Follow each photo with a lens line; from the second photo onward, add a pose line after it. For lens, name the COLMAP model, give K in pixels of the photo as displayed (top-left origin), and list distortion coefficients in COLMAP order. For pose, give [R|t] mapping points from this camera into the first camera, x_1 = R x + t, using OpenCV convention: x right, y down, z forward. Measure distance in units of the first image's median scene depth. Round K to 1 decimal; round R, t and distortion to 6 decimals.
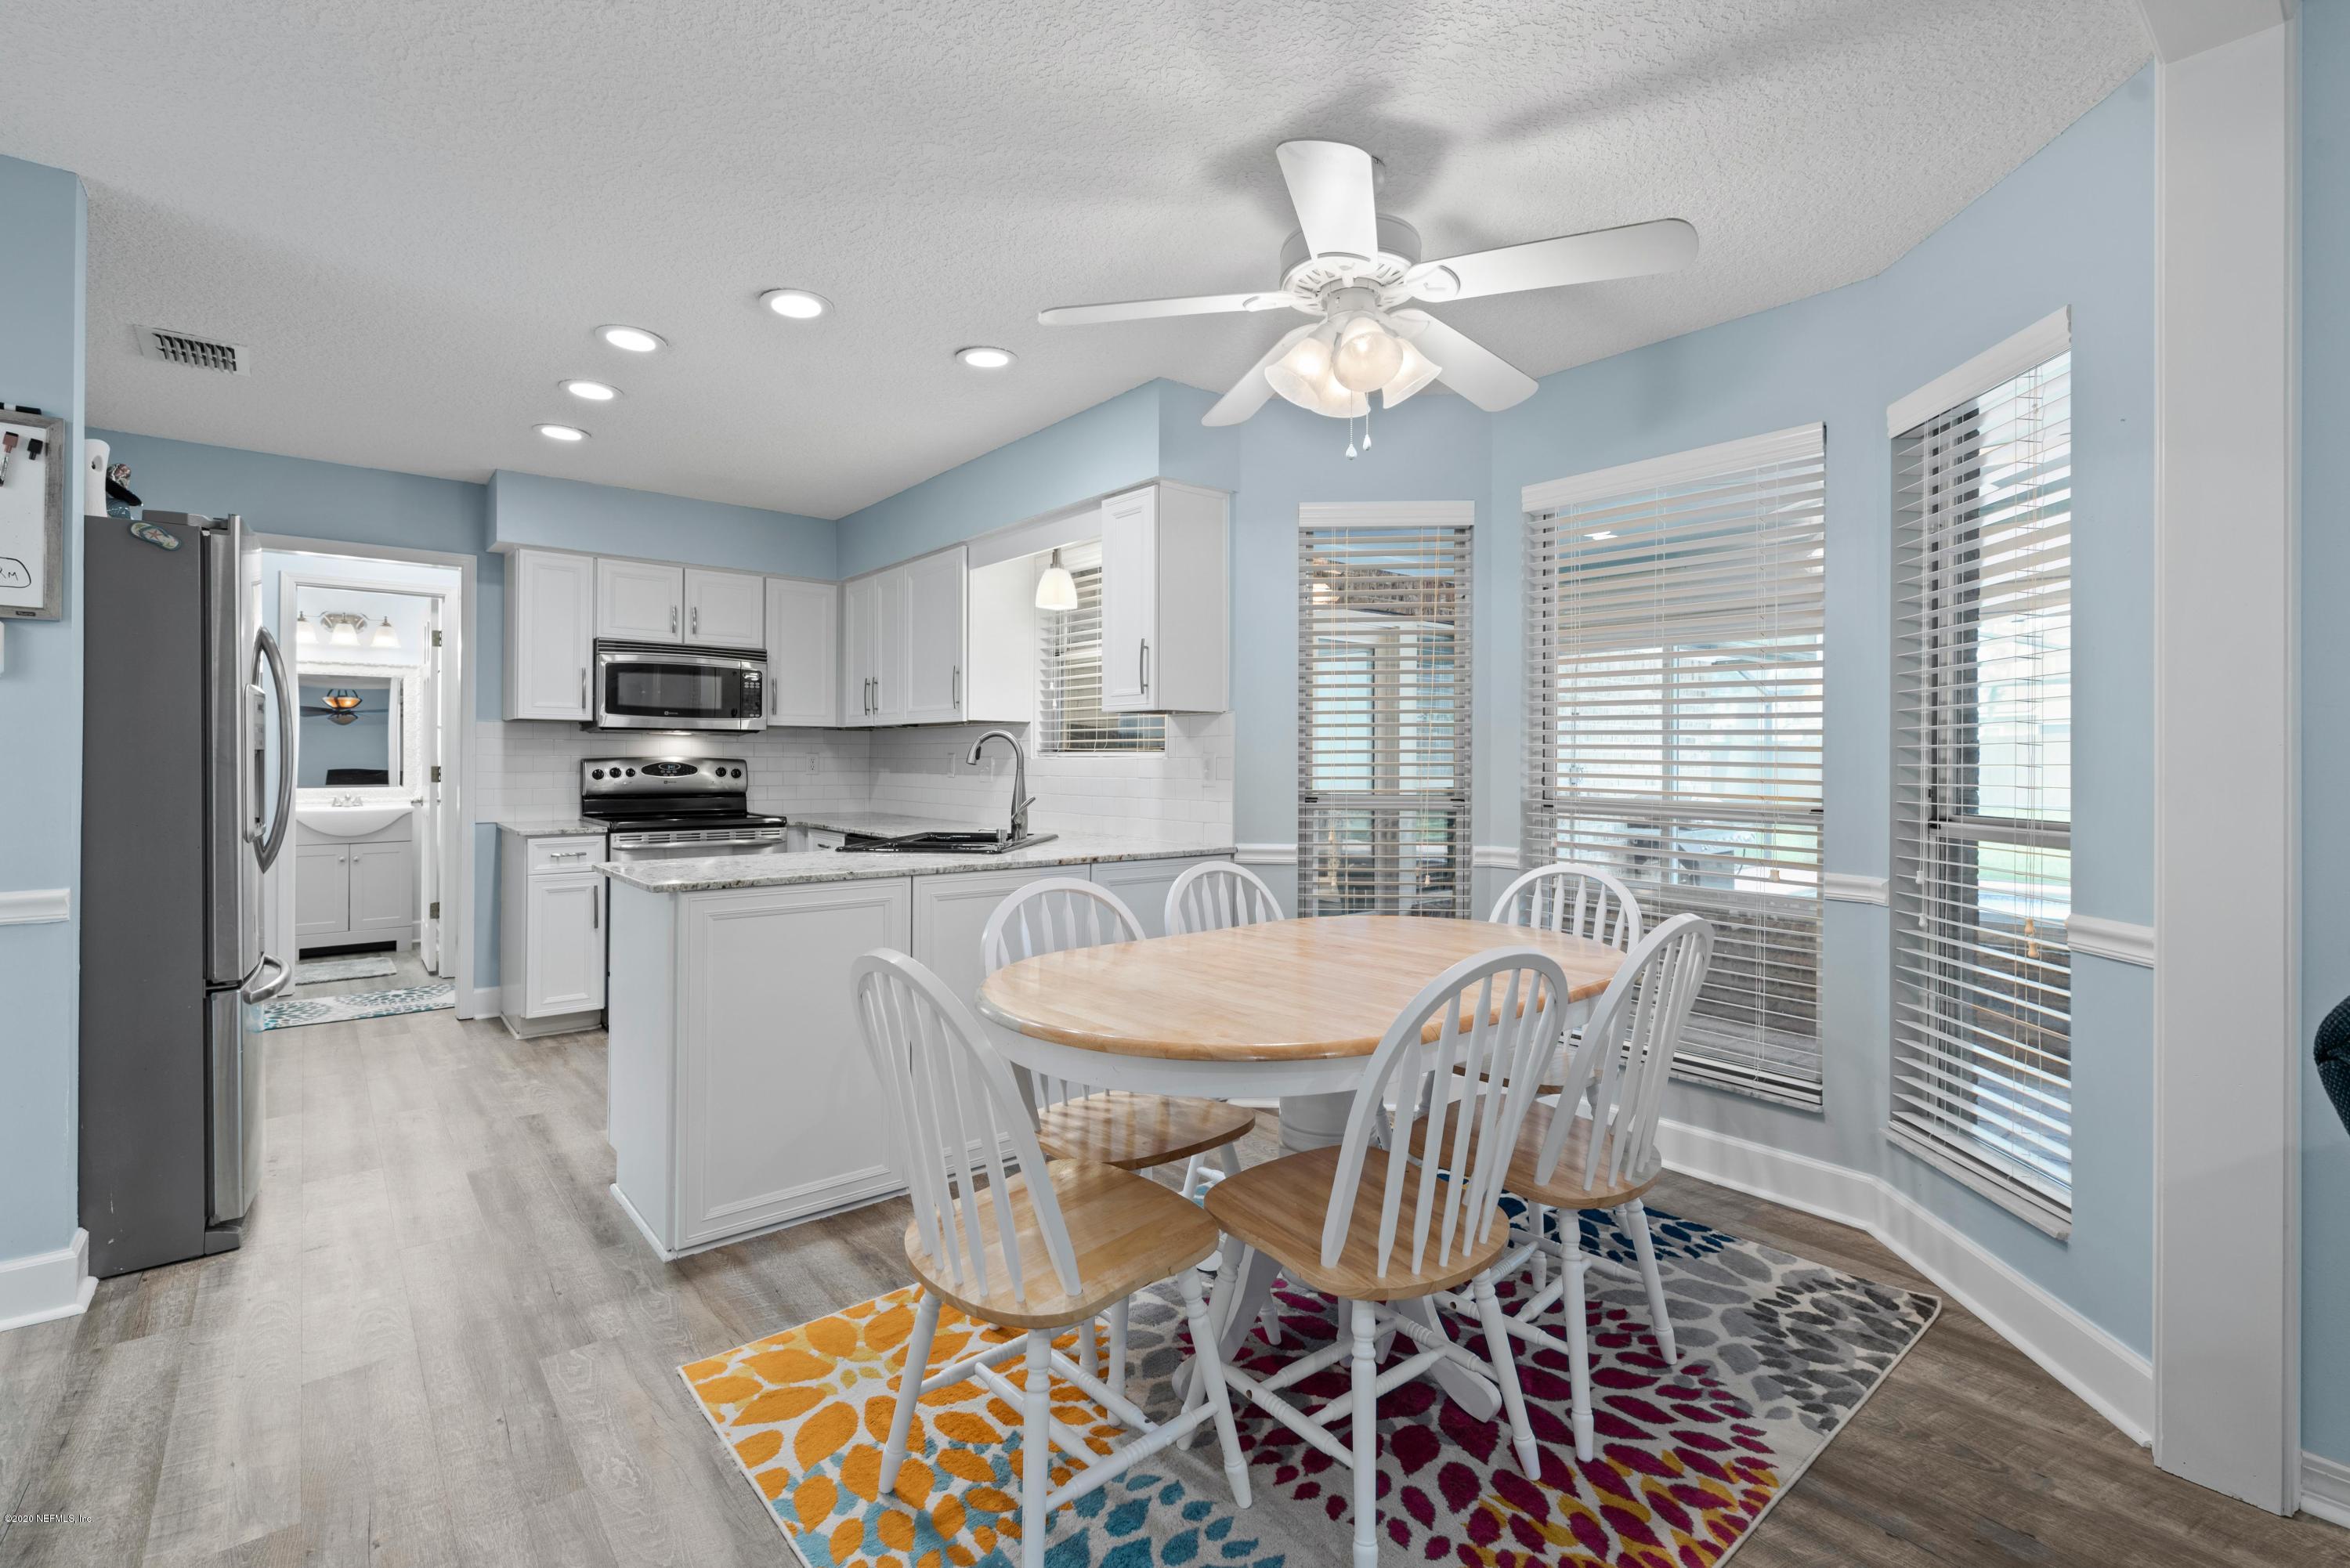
lens RADIAL K [[1055.3, 0, 1185.3], [0, 1055.3, 763.0], [0, 0, 1]] dist [0.001886, -0.000546]
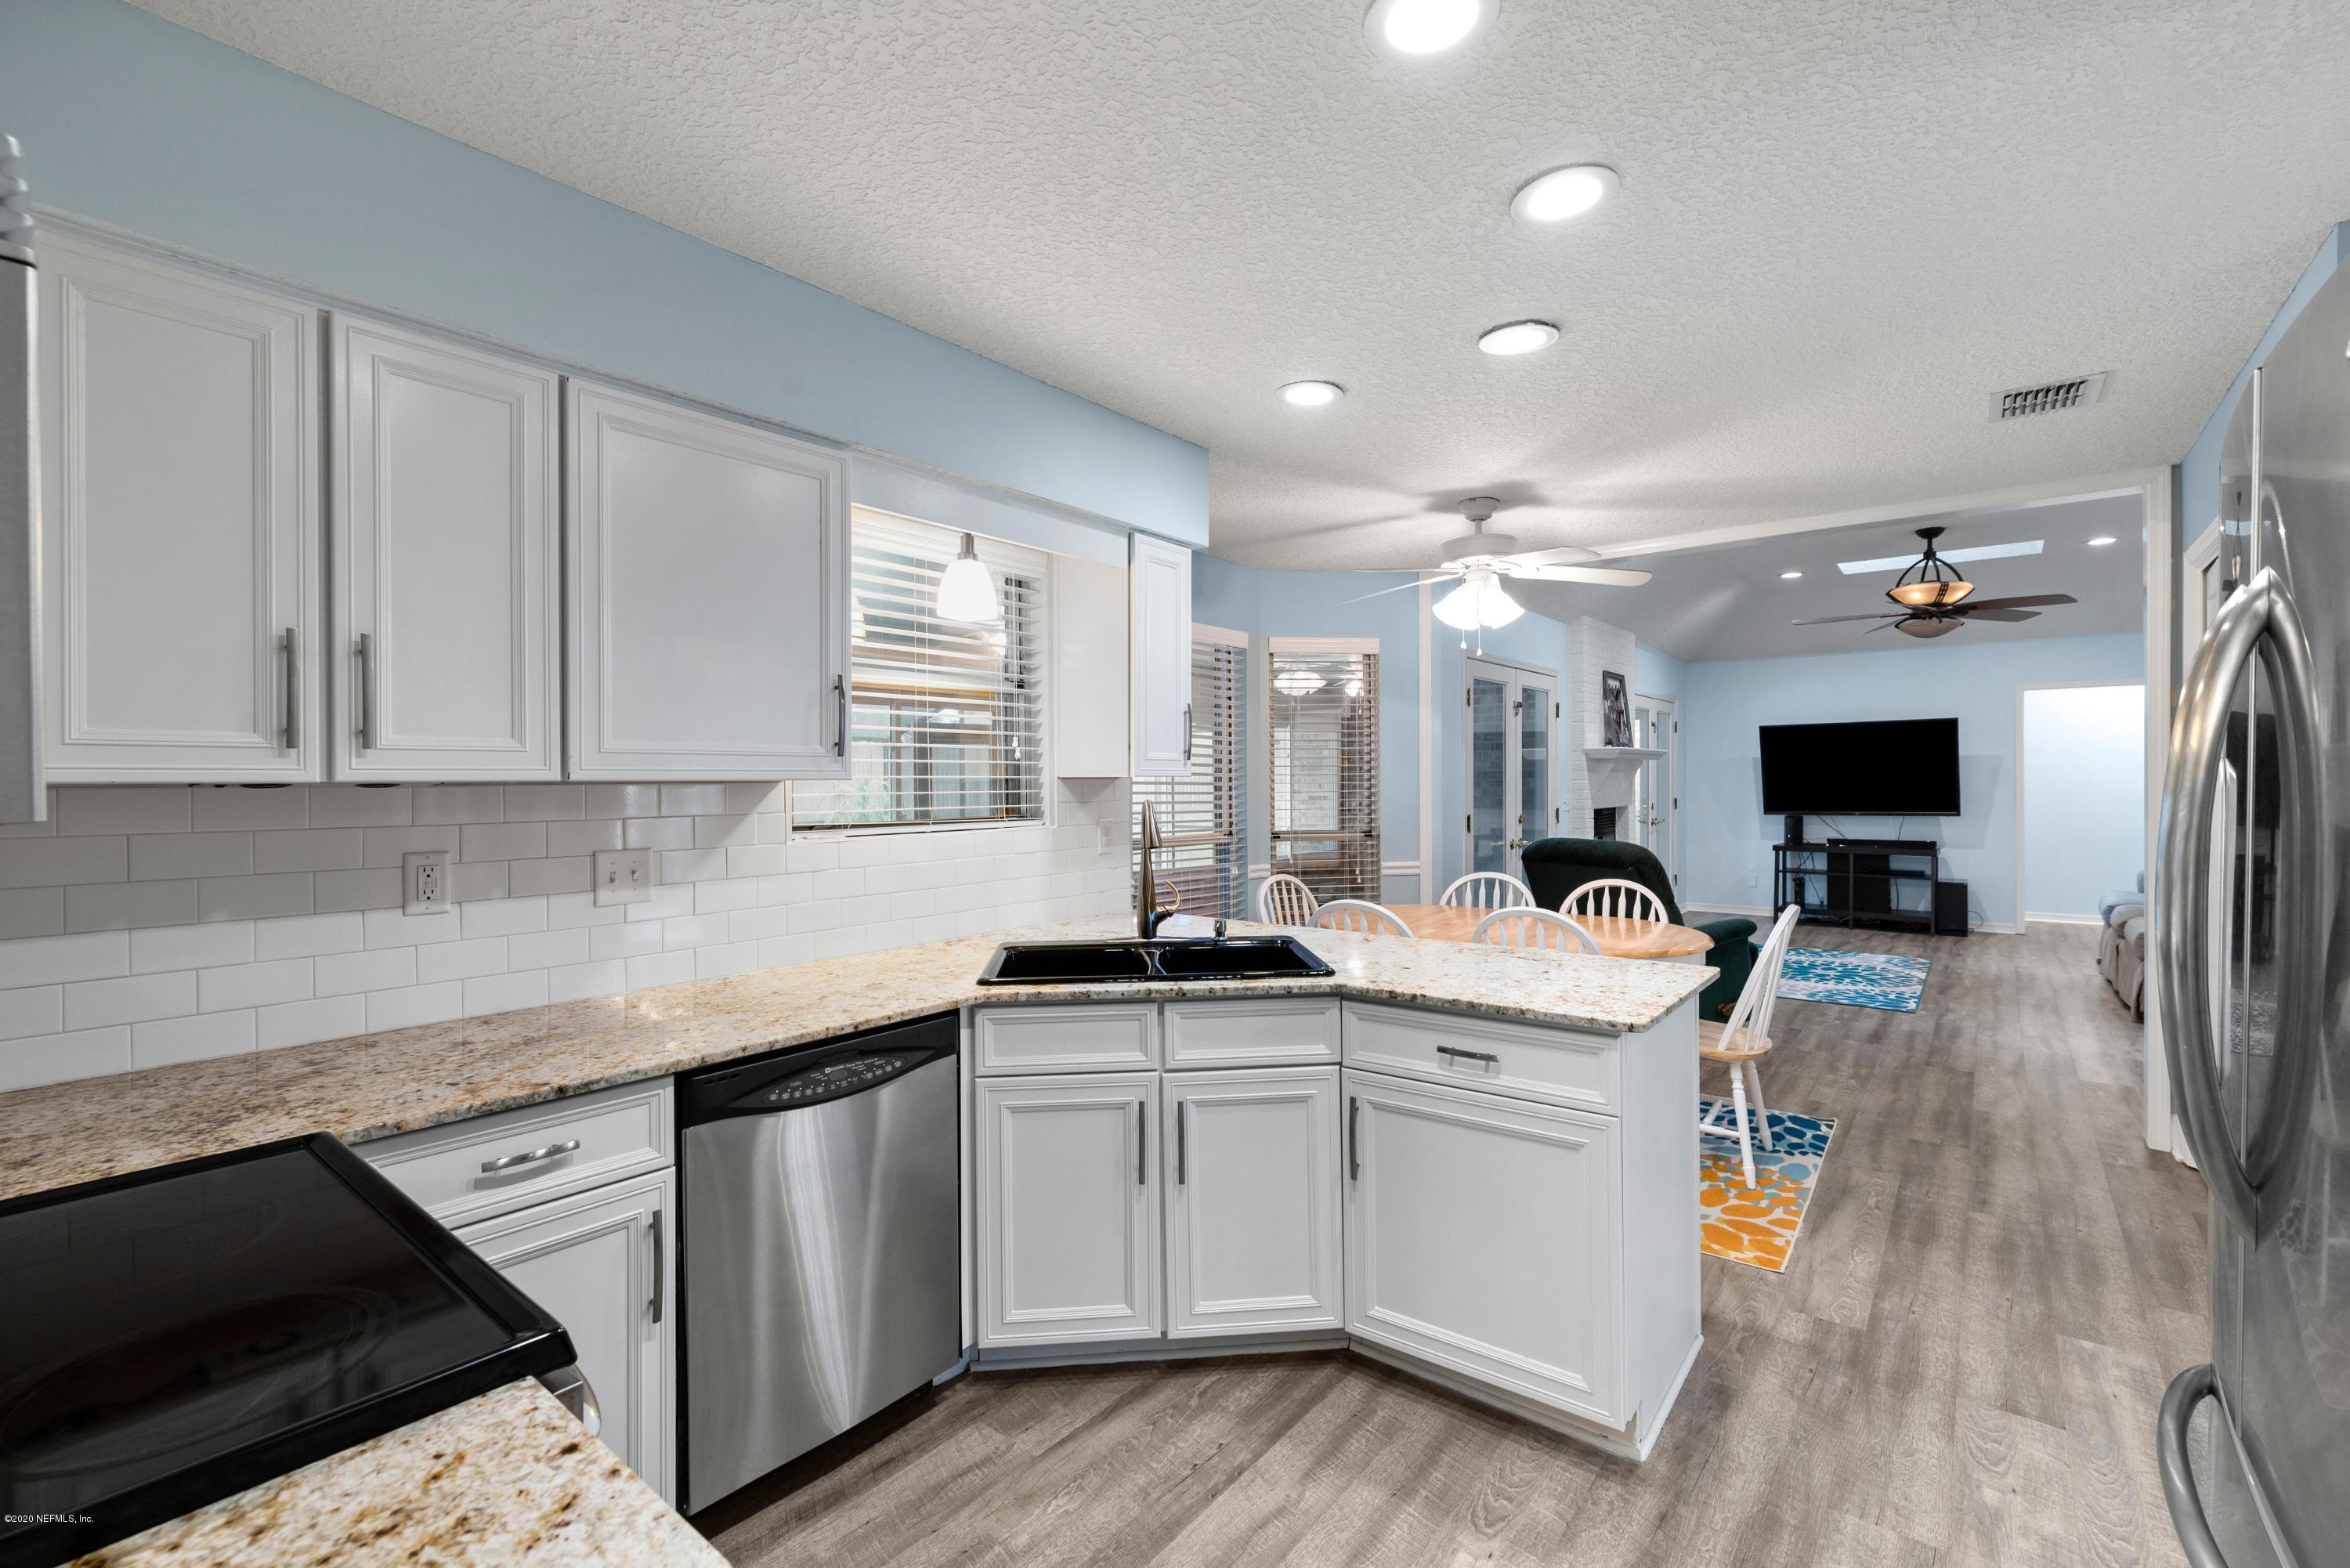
lens RADIAL K [[1016.0, 0, 1176.5], [0, 1016.0, 784.6], [0, 0, 1]] dist [-0.000326, -0.000178]
pose [[-0.199927, -0.007779, 0.979780, -0.668449], [0.008319, 0.999919, 0.009636, -0.036872], [-0.979775, 0.010078, -0.199846, 0.839203]]
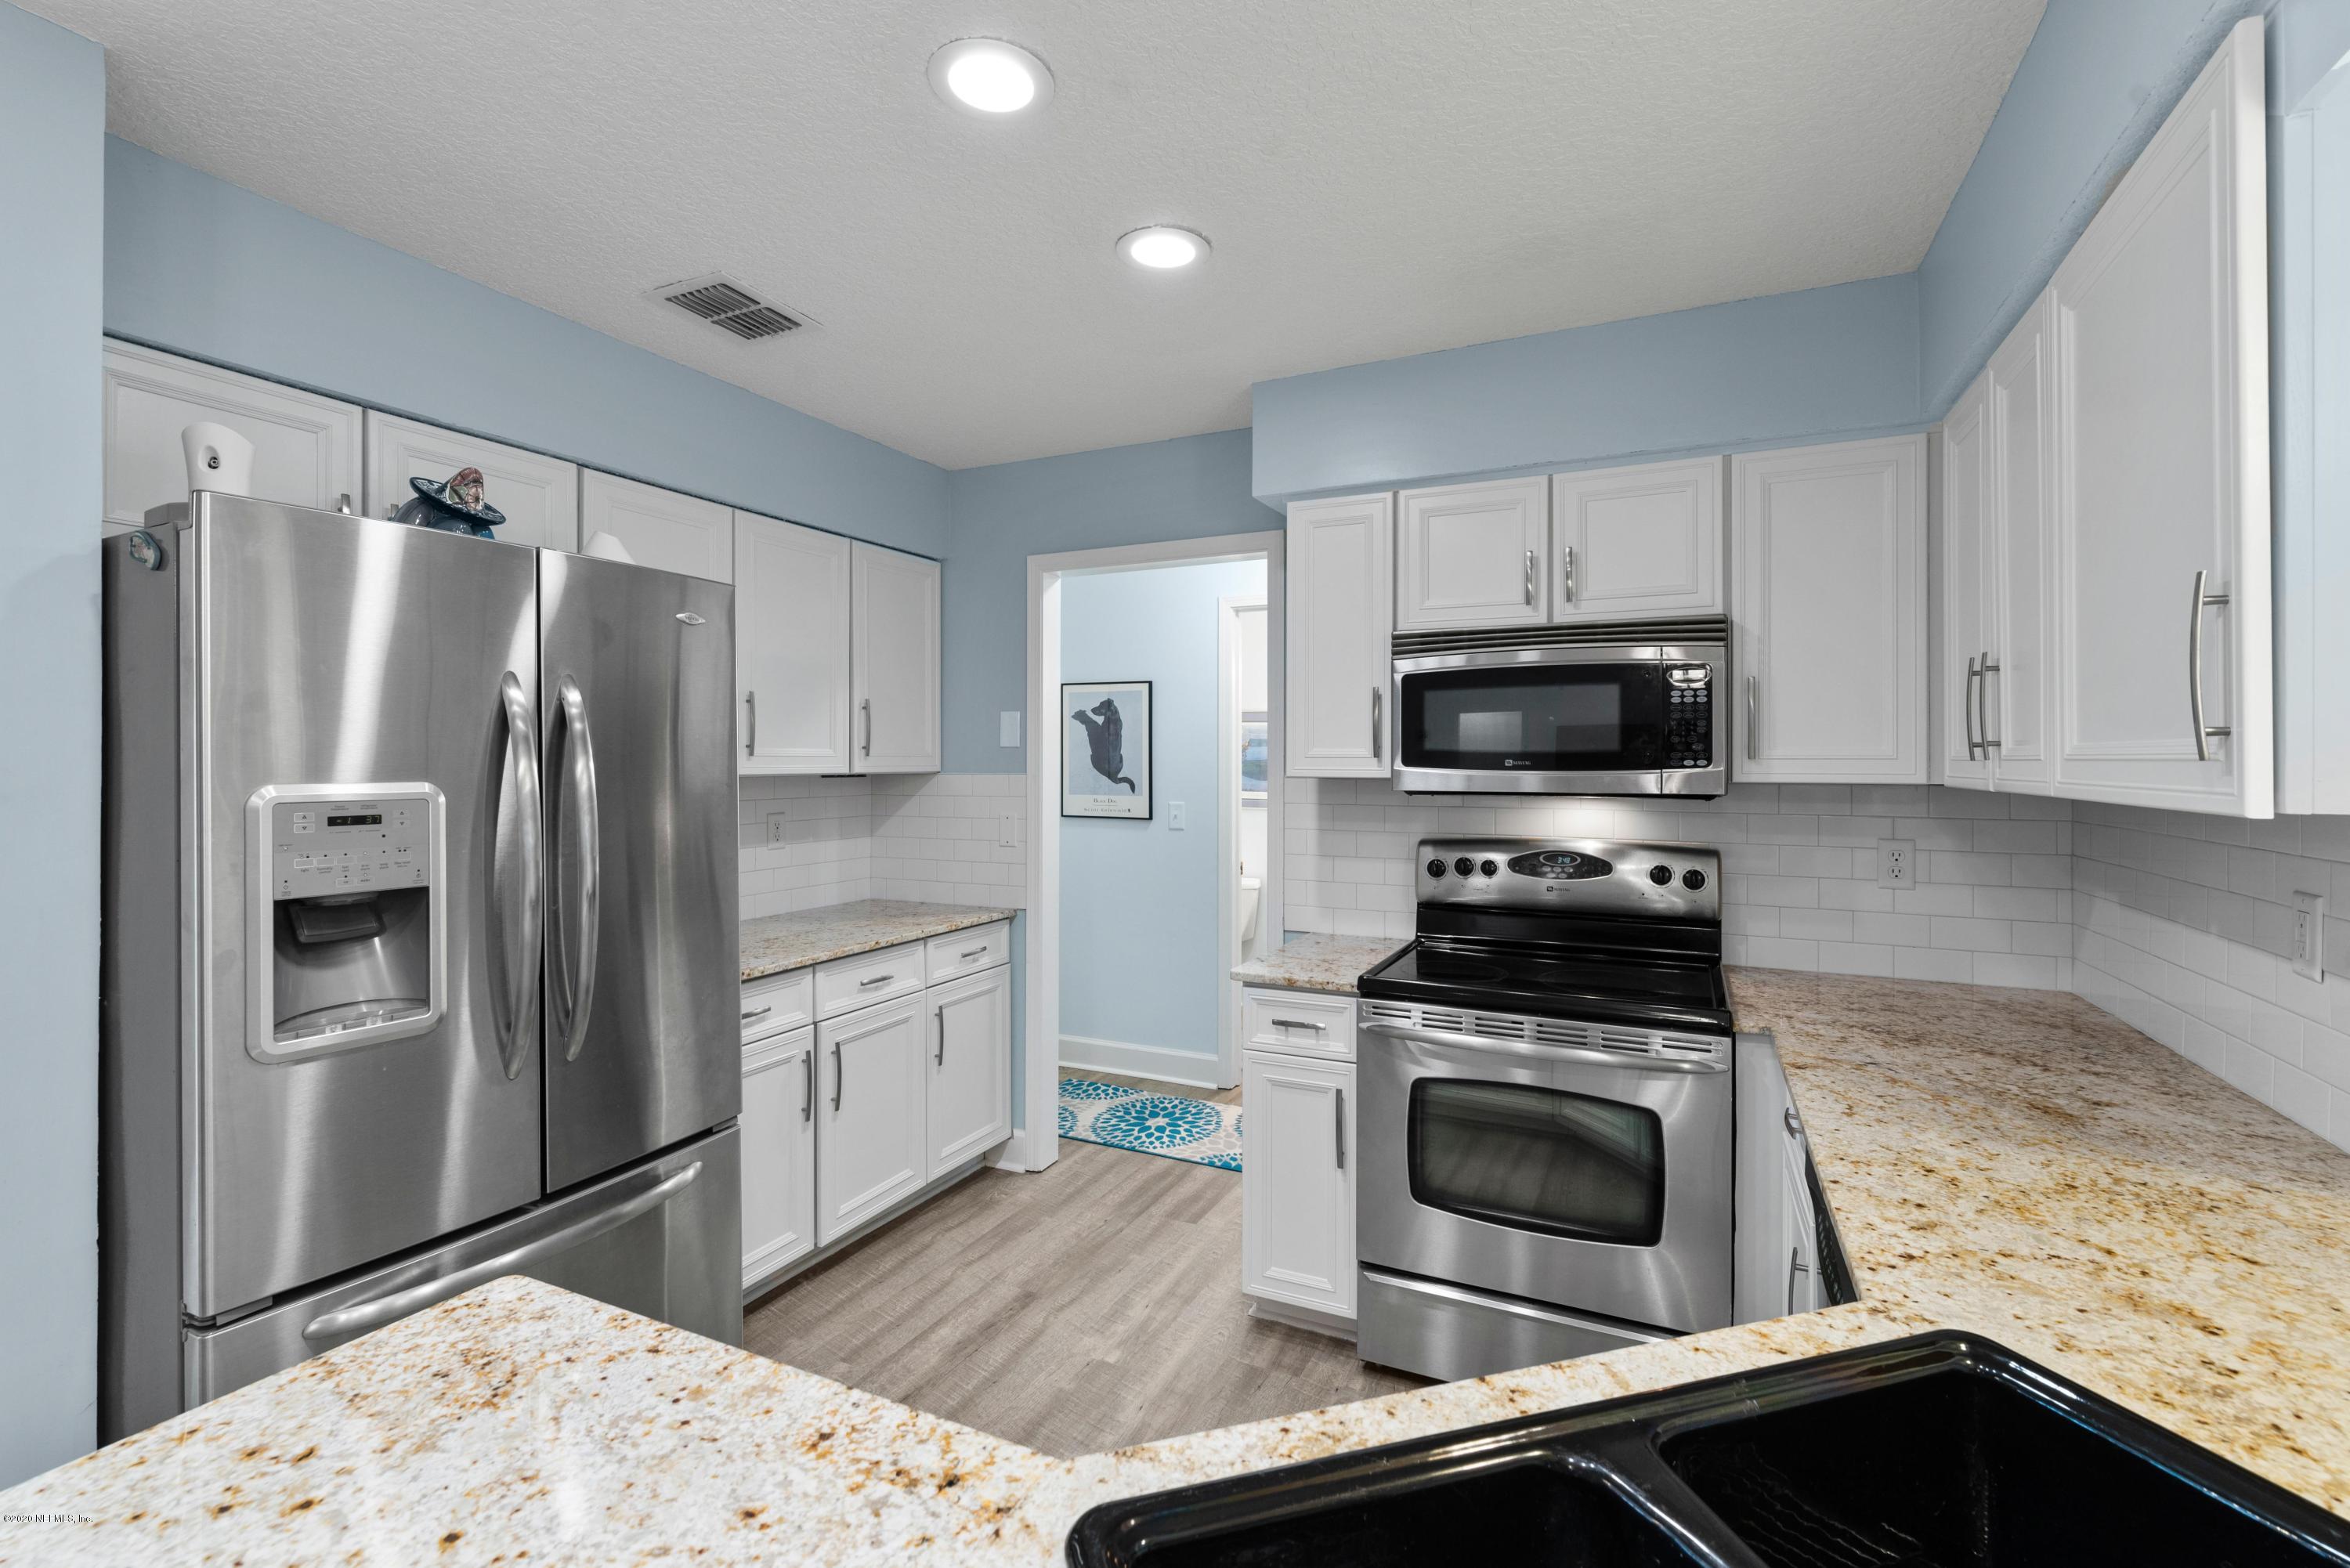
lens RADIAL K [[1055.3, 0, 1168.8], [0, 1055.3, 765.1], [0, 0, 1]] dist [0.001886, -0.000546]
pose [[0.398515, 0.000352, -0.917162, -0.085717], [-0.000991, 1.000000, -0.000046, -0.045342], [0.917161, 0.000927, 0.398515, 0.633281]]
